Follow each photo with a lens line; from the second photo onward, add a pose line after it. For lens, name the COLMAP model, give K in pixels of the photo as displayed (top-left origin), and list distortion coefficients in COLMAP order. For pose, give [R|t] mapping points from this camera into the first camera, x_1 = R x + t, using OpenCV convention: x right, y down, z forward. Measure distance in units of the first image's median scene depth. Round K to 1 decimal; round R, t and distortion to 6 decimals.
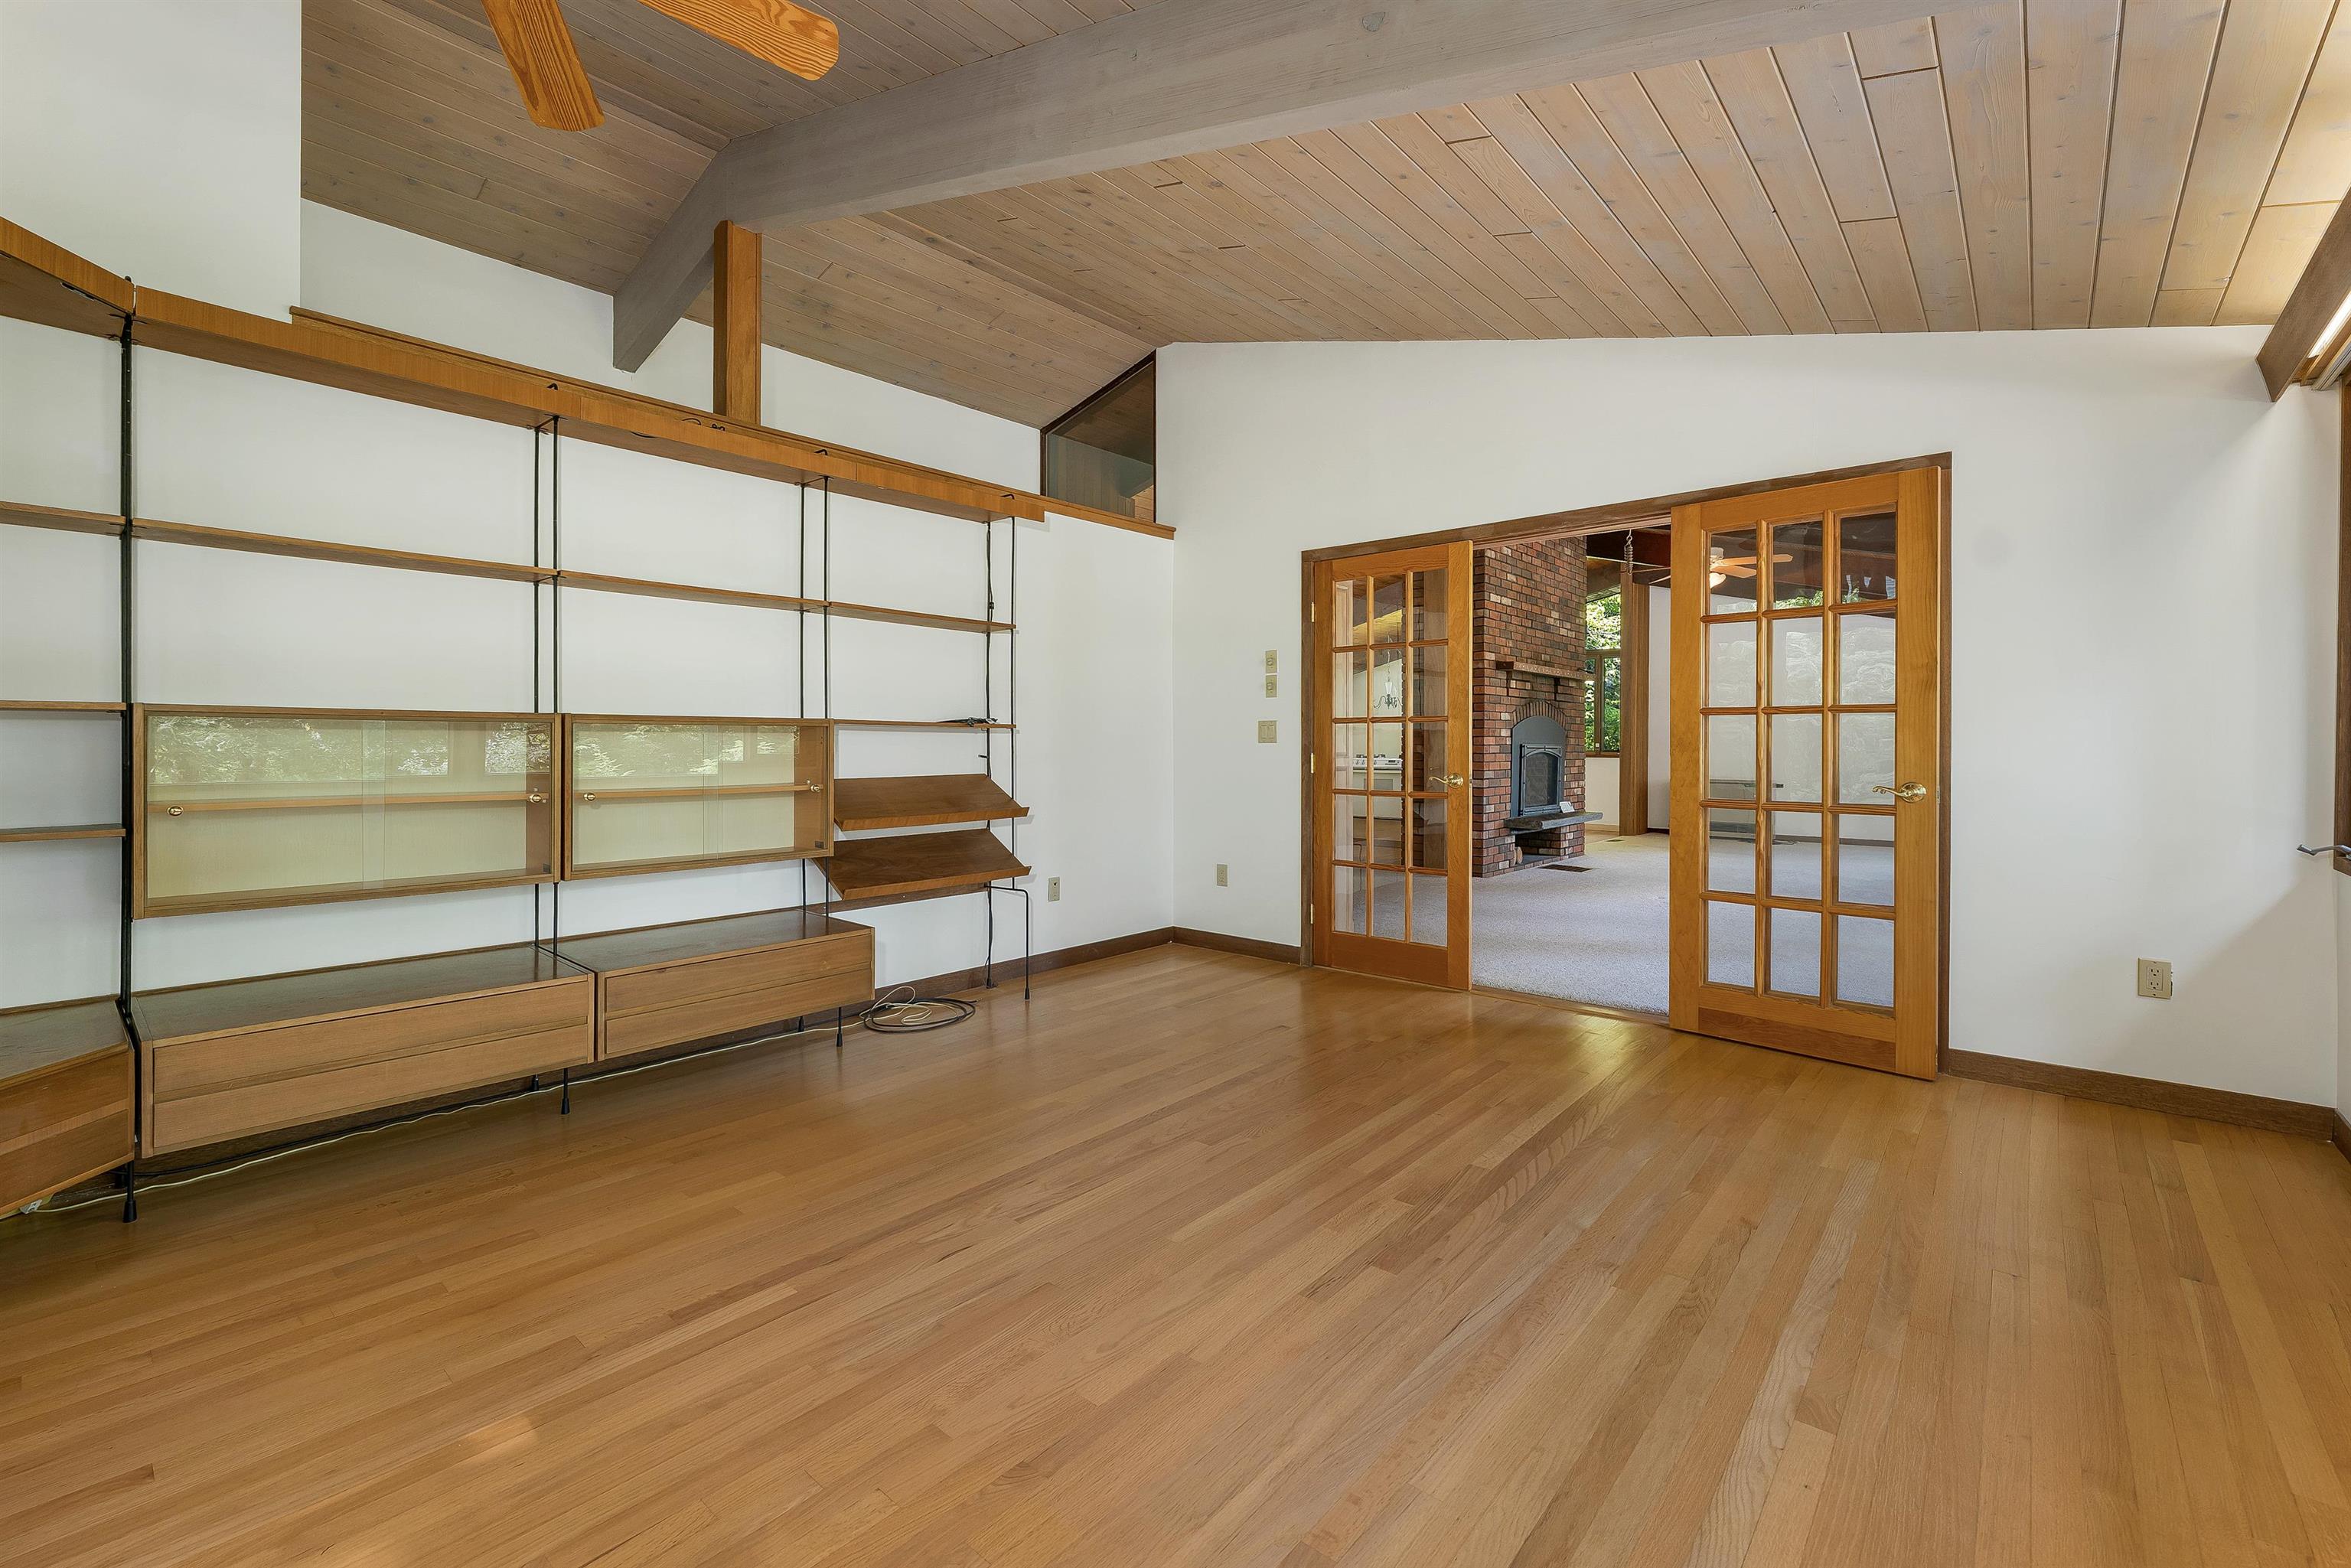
lens RADIAL K [[999.2, 0, 1175.1], [0, 999.2, 752.9], [0, 0, 1]] dist [0.003674, -0.001013]
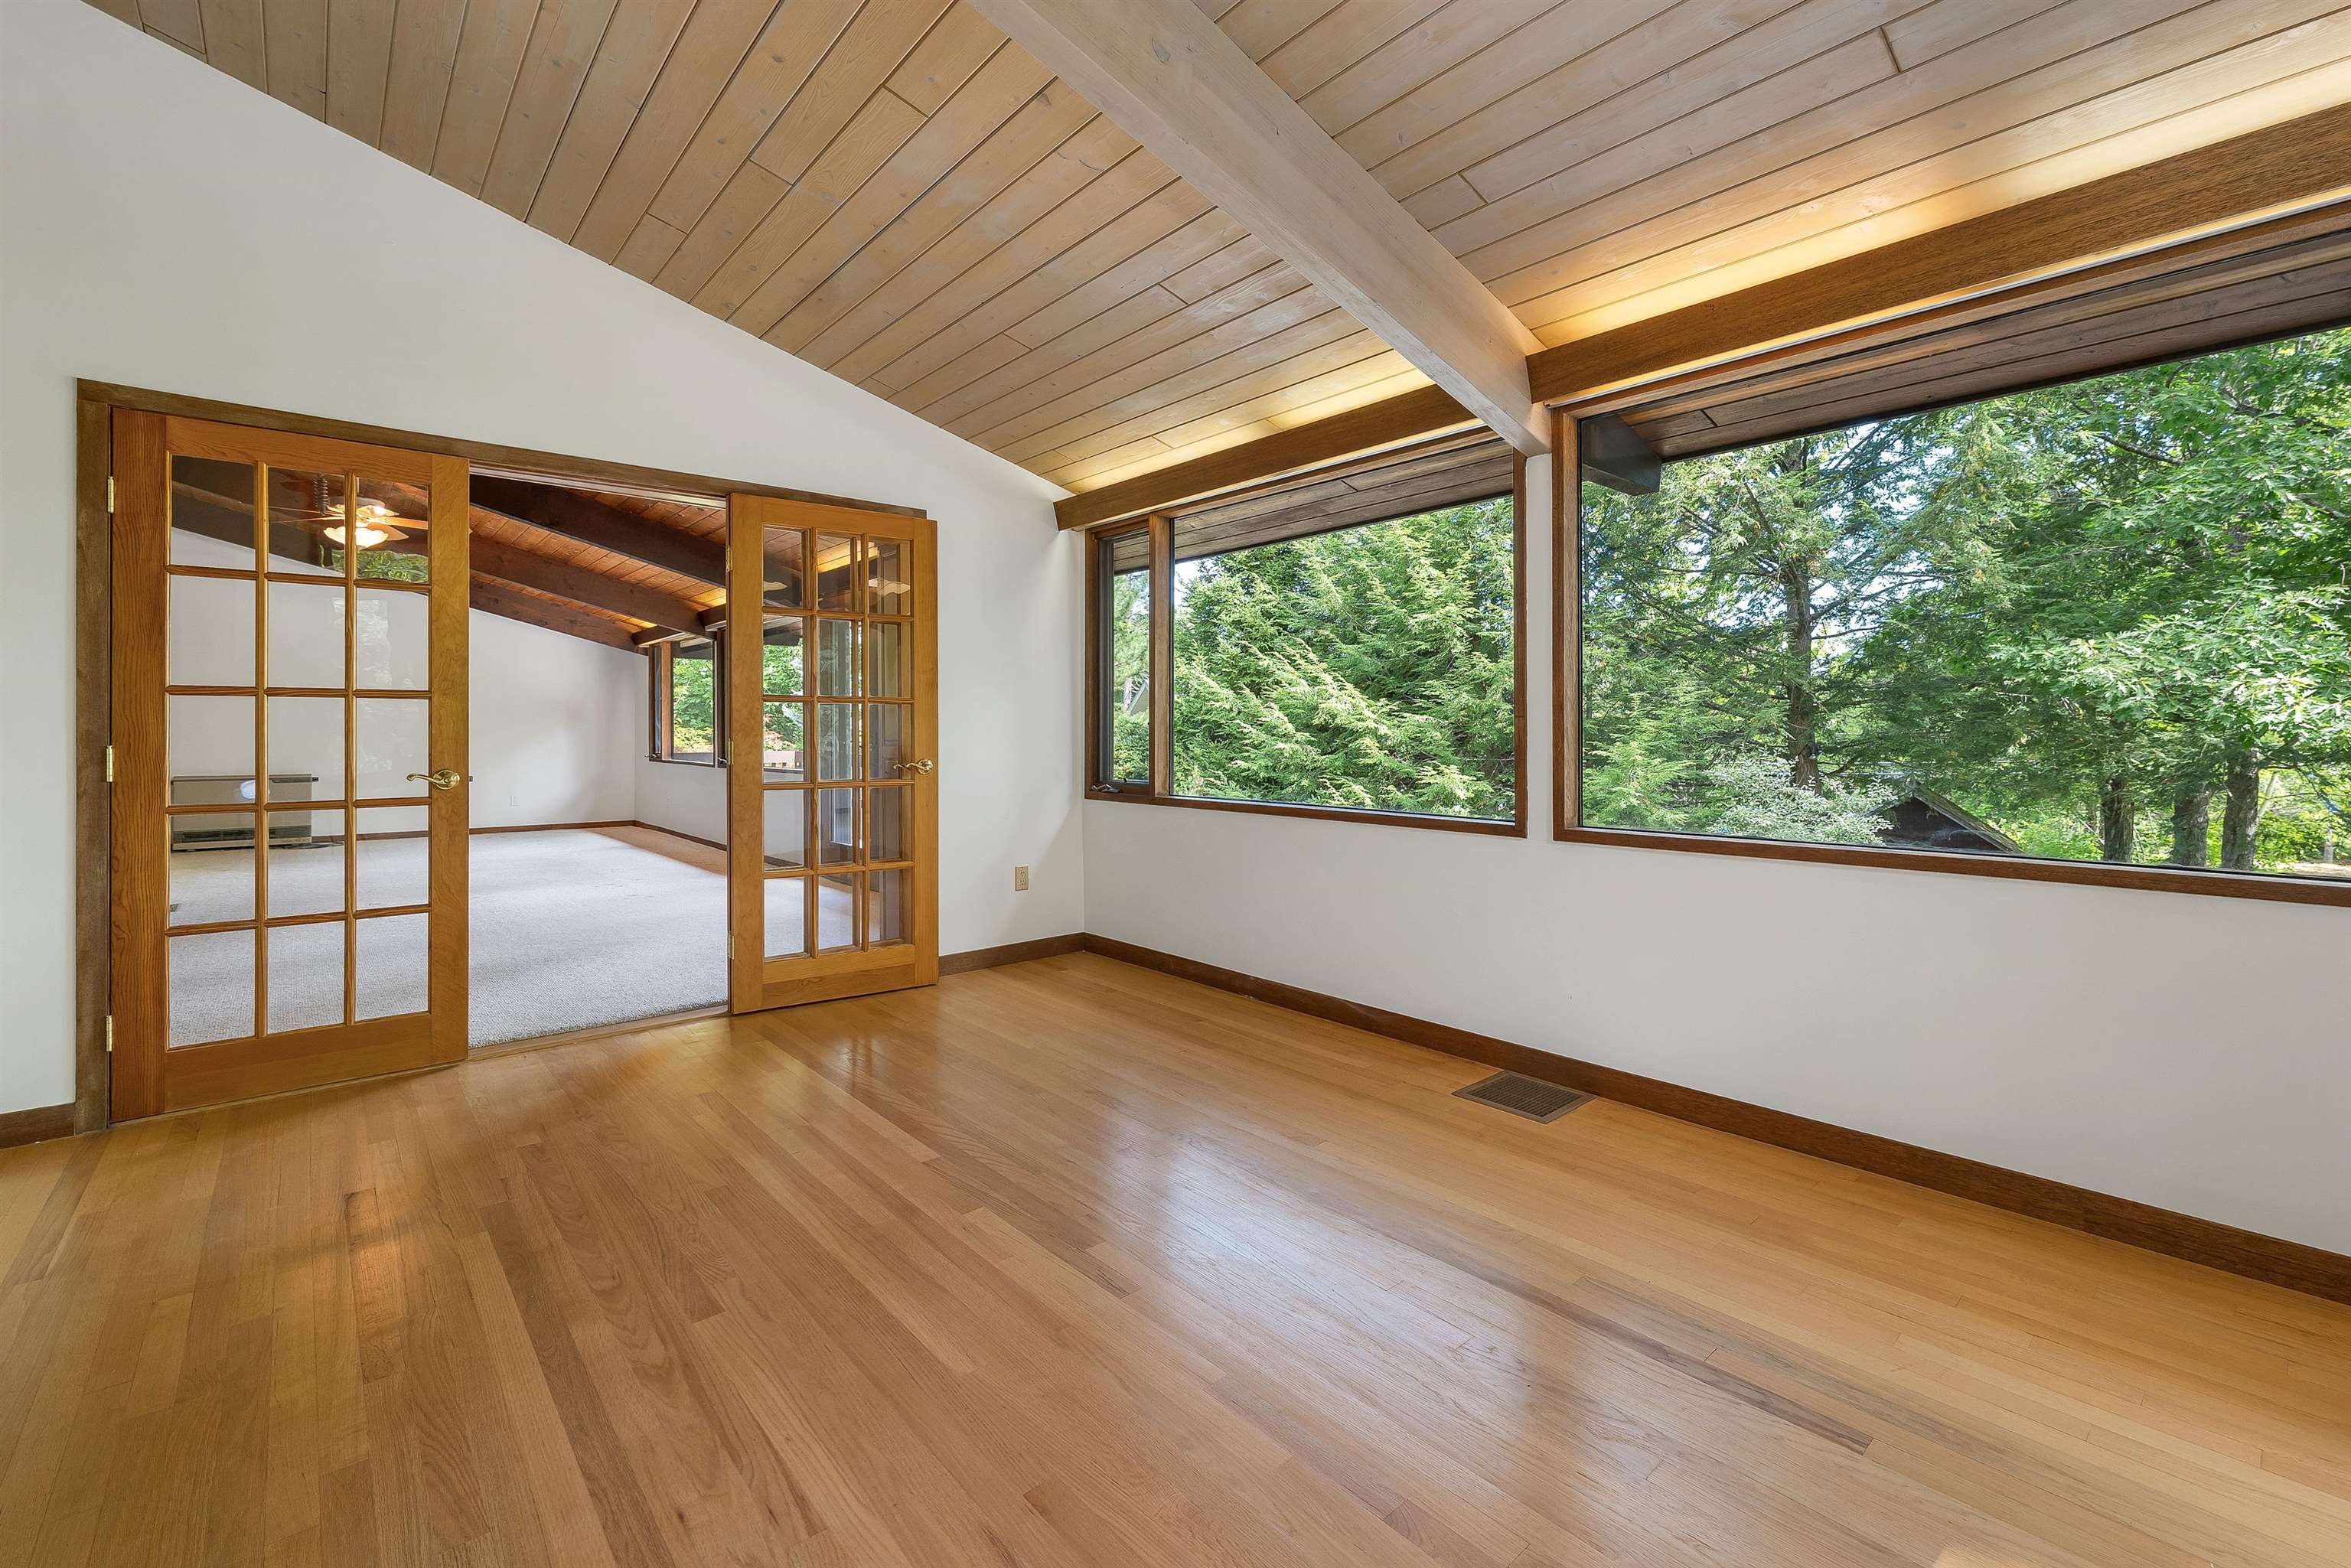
lens RADIAL K [[999.2, 0, 1172.7], [0, 999.2, 734.0], [0, 0, 1]] dist [0.003674, -0.001013]
pose [[0.140982, -0.003333, 0.990007, -0.526298], [0.010285, 0.999945, 0.001901, -0.002460], [-0.989959, 0.009914, 0.141008, 0.517690]]
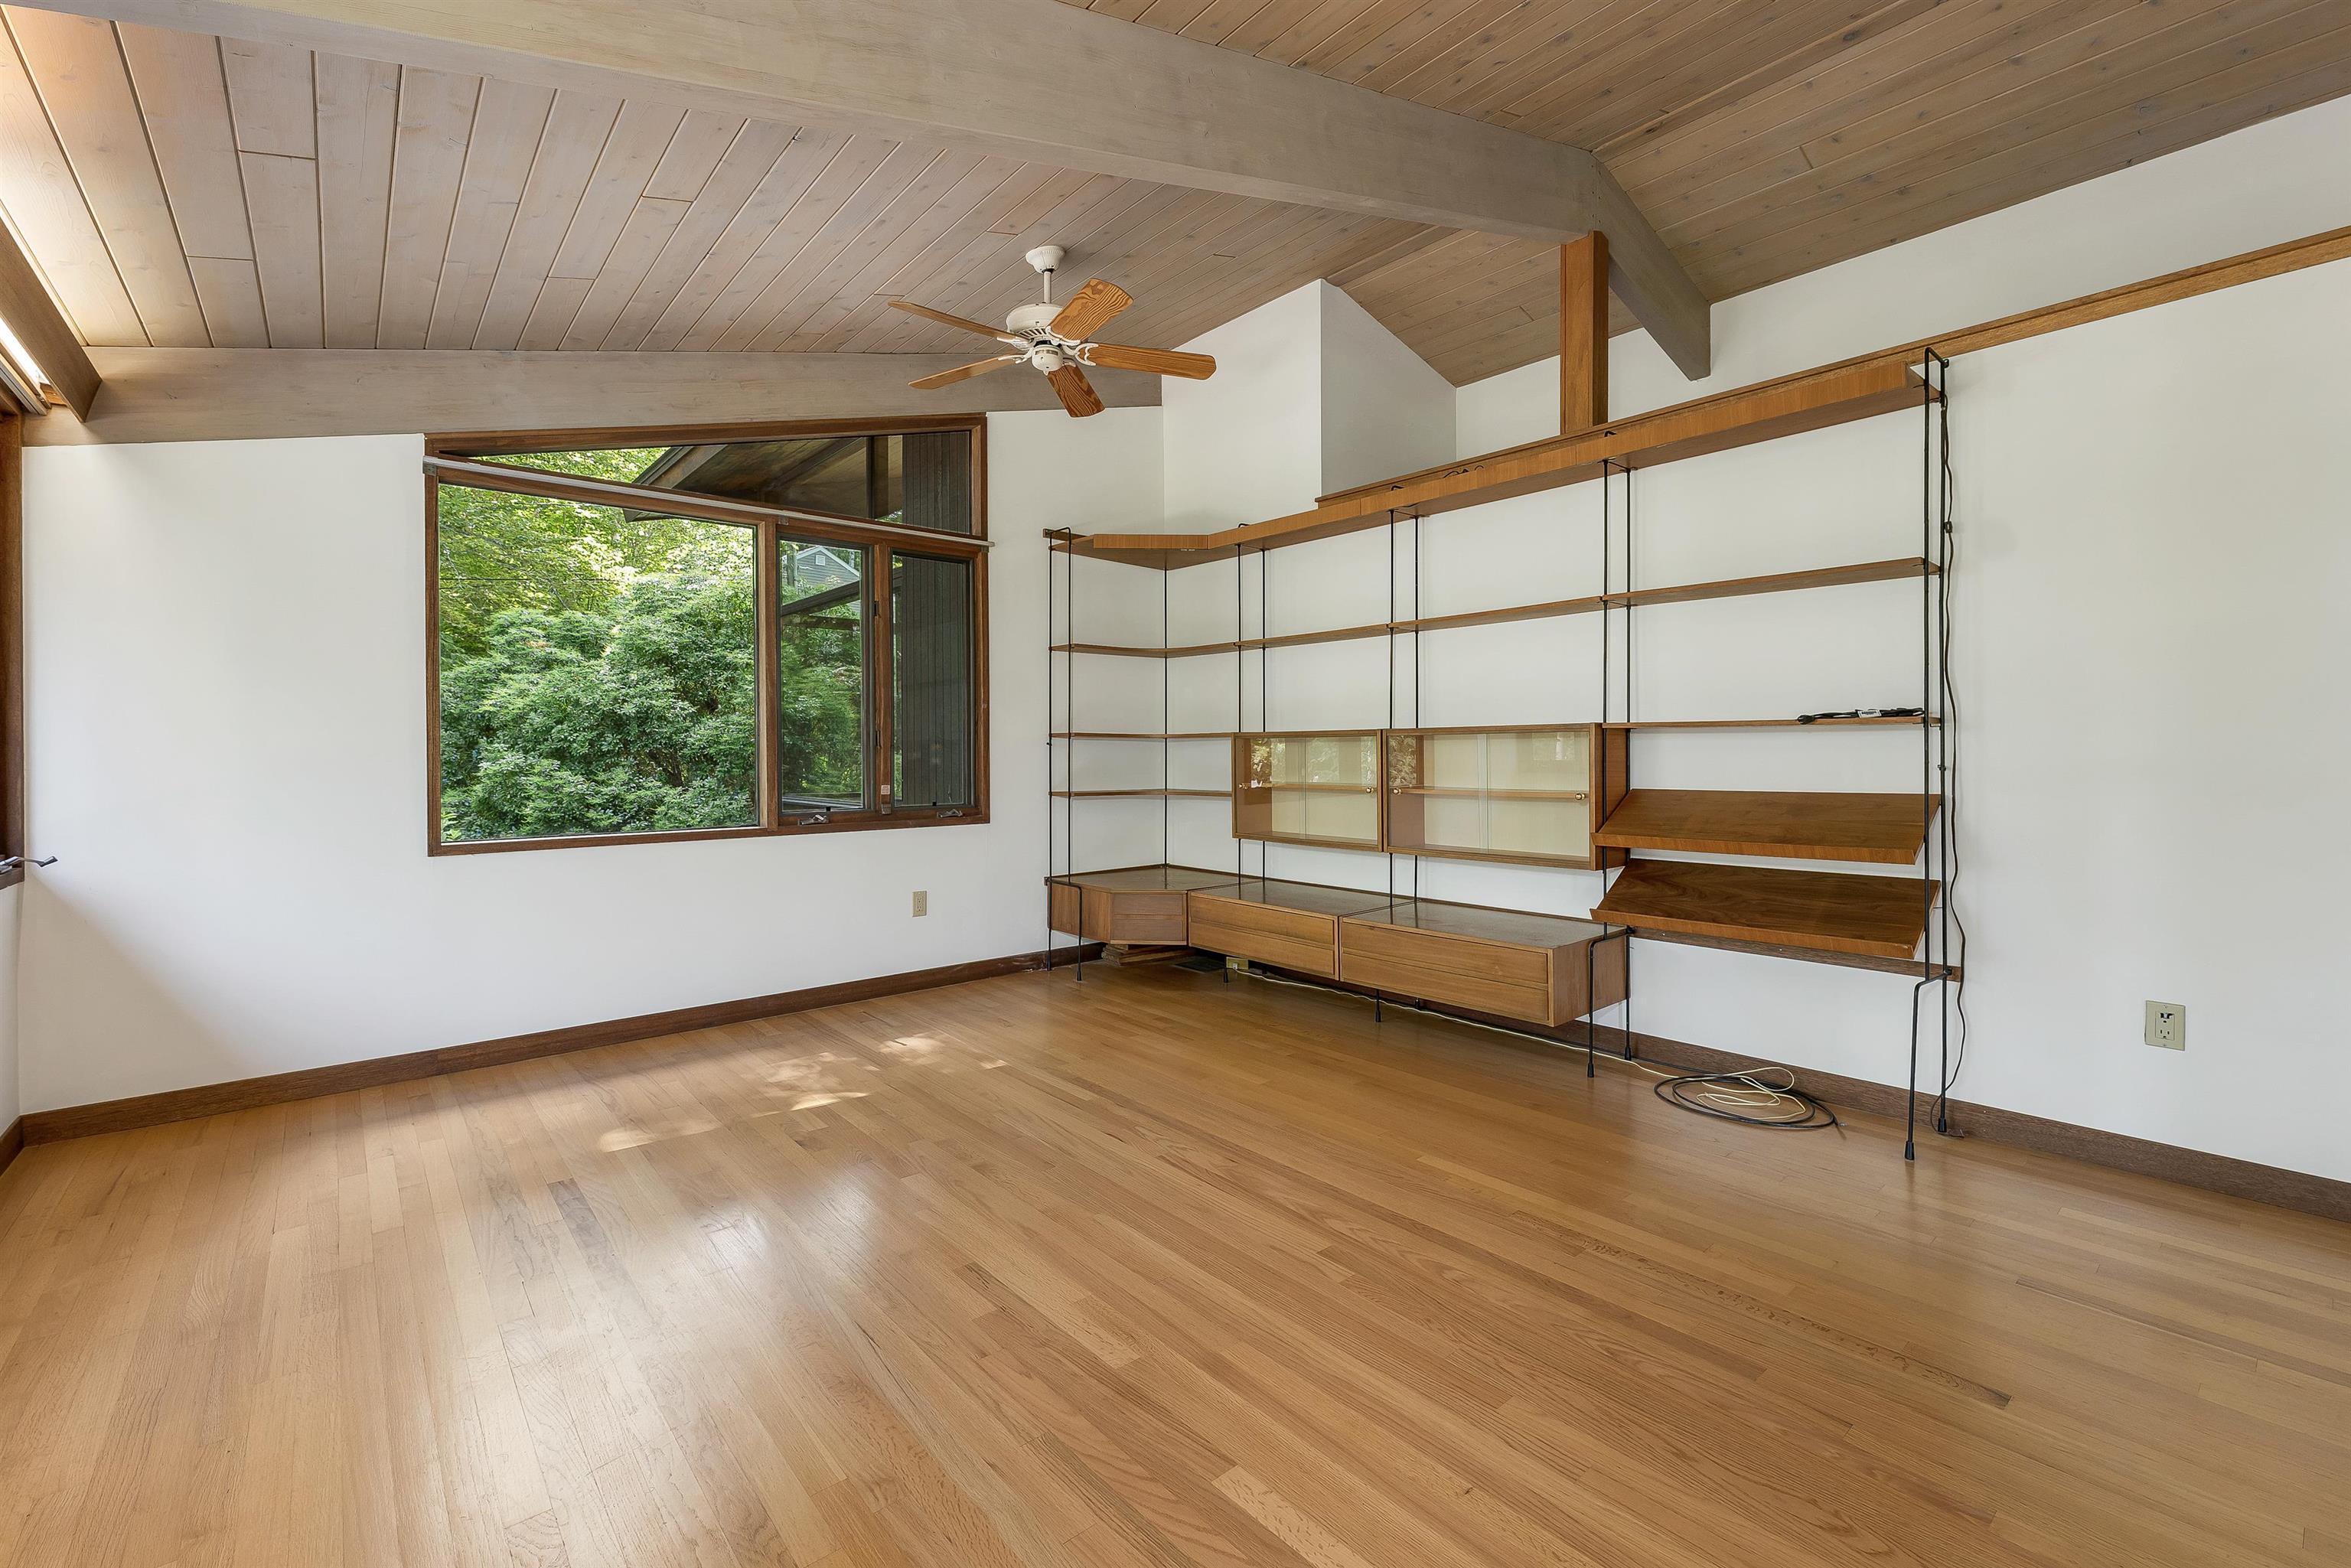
lens RADIAL K [[999.2, 0, 1171.9], [0, 999.2, 761.1], [0, 0, 1]] dist [0.003674, -0.001013]
pose [[-0.153509, 0.010309, -0.988093, 0.738117], [-0.004616, 0.999927, 0.011150, -0.008589], [0.988136, 0.006272, -0.153450, 0.879736]]
